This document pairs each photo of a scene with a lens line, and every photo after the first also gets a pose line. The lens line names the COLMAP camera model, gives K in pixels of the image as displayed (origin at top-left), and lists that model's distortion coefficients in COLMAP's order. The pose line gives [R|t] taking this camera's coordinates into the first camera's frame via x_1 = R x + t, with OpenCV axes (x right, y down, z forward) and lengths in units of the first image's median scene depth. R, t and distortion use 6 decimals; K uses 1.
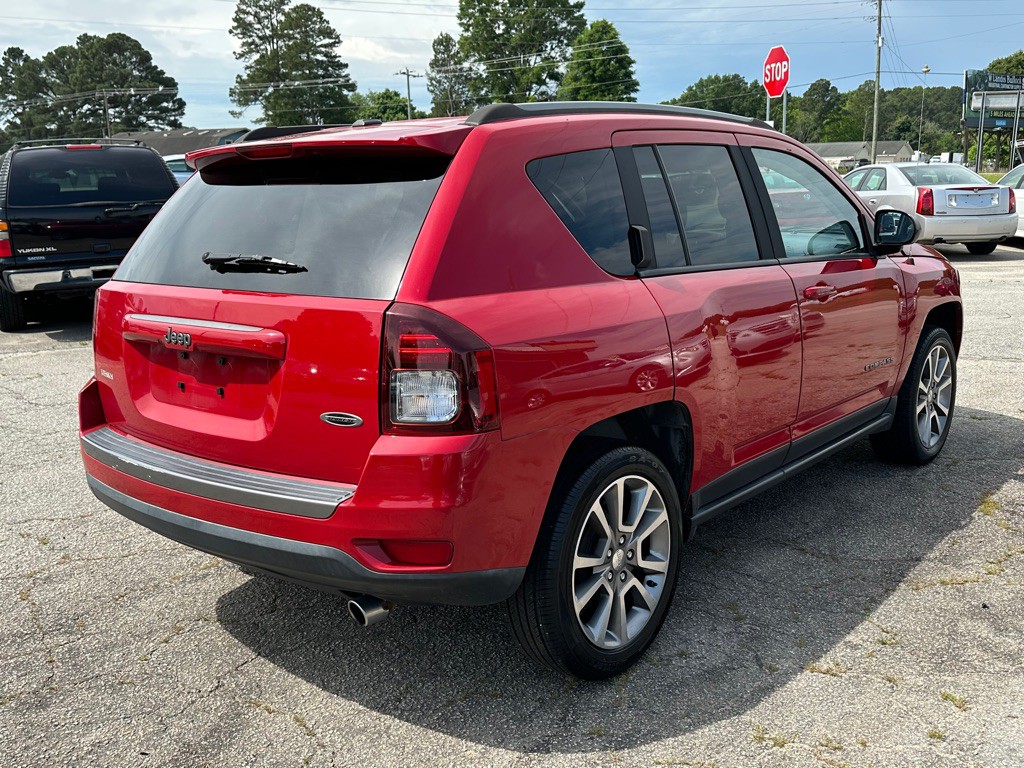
lens RADIAL K [[999.5, 0, 512.0], [0, 999.5, 384.0], [0, 0, 1]] dist [0.097543, -0.194412]
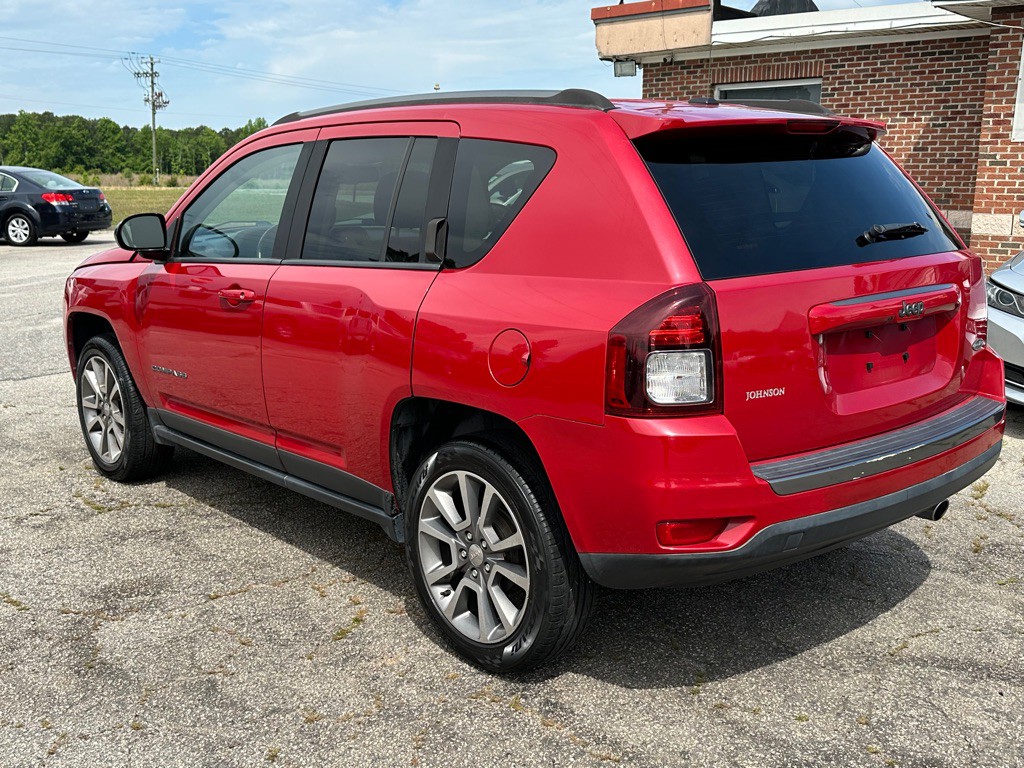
lens RADIAL K [[1105.1, 0, 512.0], [0, 1105.1, 384.0], [0, 0, 1]] dist [0.136717, -0.312614]
pose [[0.120191, -0.158636, 0.979994, -0.084848], [0.196421, 0.971436, 0.133161, -0.011477], [-0.973125, 0.176486, 0.147917, 0.070482]]
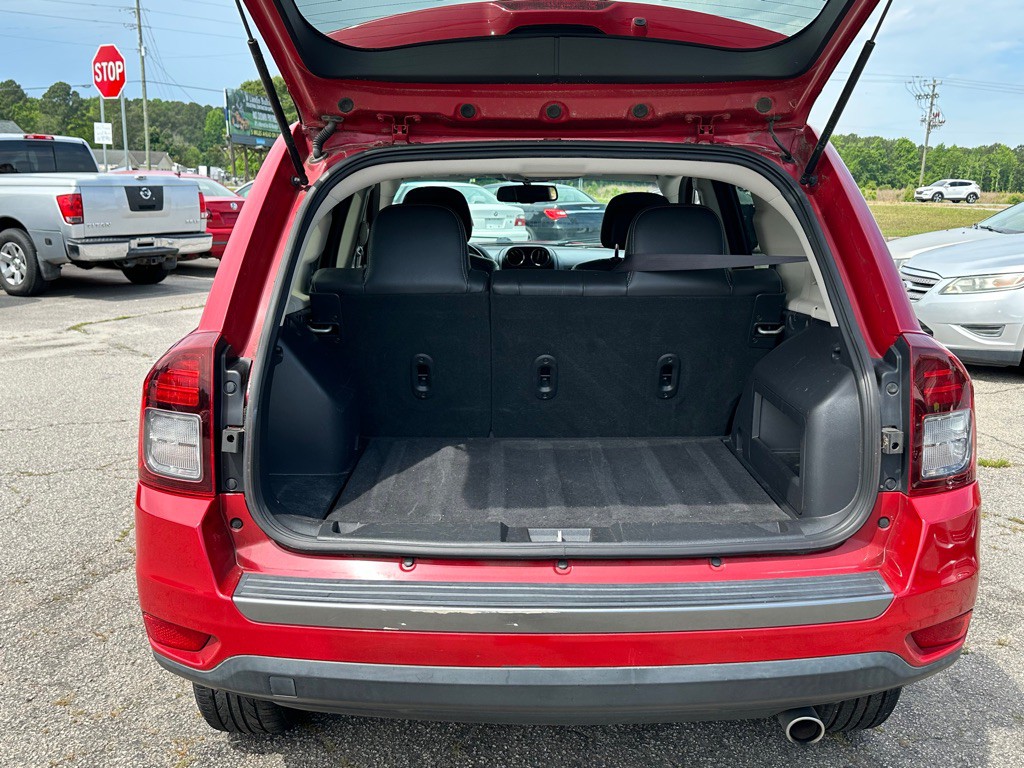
lens RADIAL K [[999.5, 0, 512.0], [0, 999.5, 384.0], [0, 0, 1]] dist [0.097543, -0.194412]
pose [[0.749544, -0.093809, 0.655274, -0.045214], [0.100255, 0.994576, 0.027705, -0.004842], [-0.654318, 0.044929, 0.754883, 0.029596]]
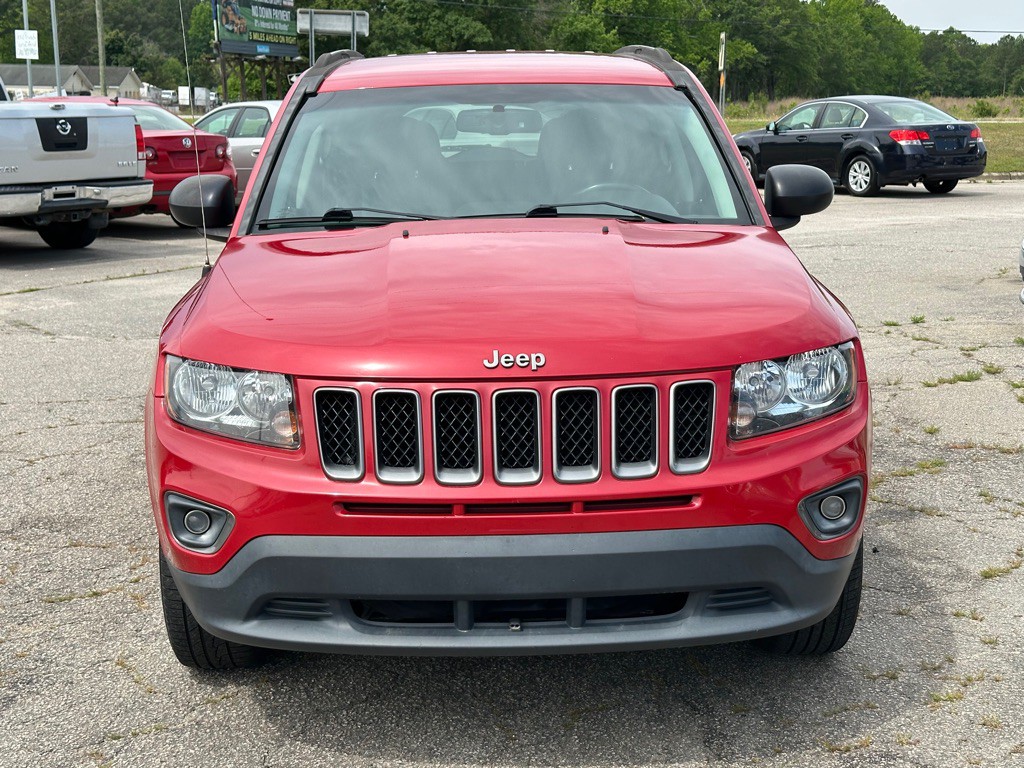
lens RADIAL K [[1523.4, 0, 501.3], [0, 1523.4, 385.0], [0, 0, 1]] dist [0.131976, -0.076533]
pose [[0.810920, -0.085025, 0.578947, -0.049556], [0.102572, 0.994723, 0.002416, 0.001305], [-0.576097, 0.057425, 0.815362, -0.002190]]
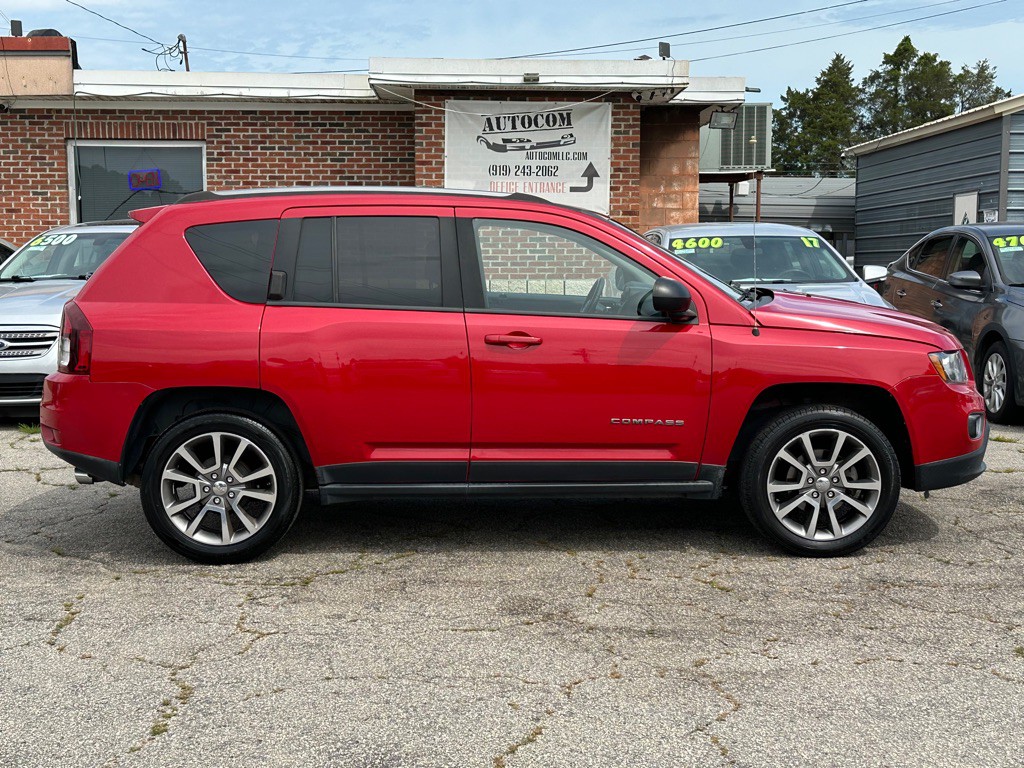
lens RADIAL K [[1494.8, 0, 496.7], [0, 1494.8, 381.5], [0, 0, 1]] dist [0.145852, -0.166603]
pose [[-0.627439, -0.044540, 0.777391, -0.104040], [0.176906, 0.964102, 0.198020, -0.033613], [-0.758304, 0.261771, -0.597035, 0.179833]]
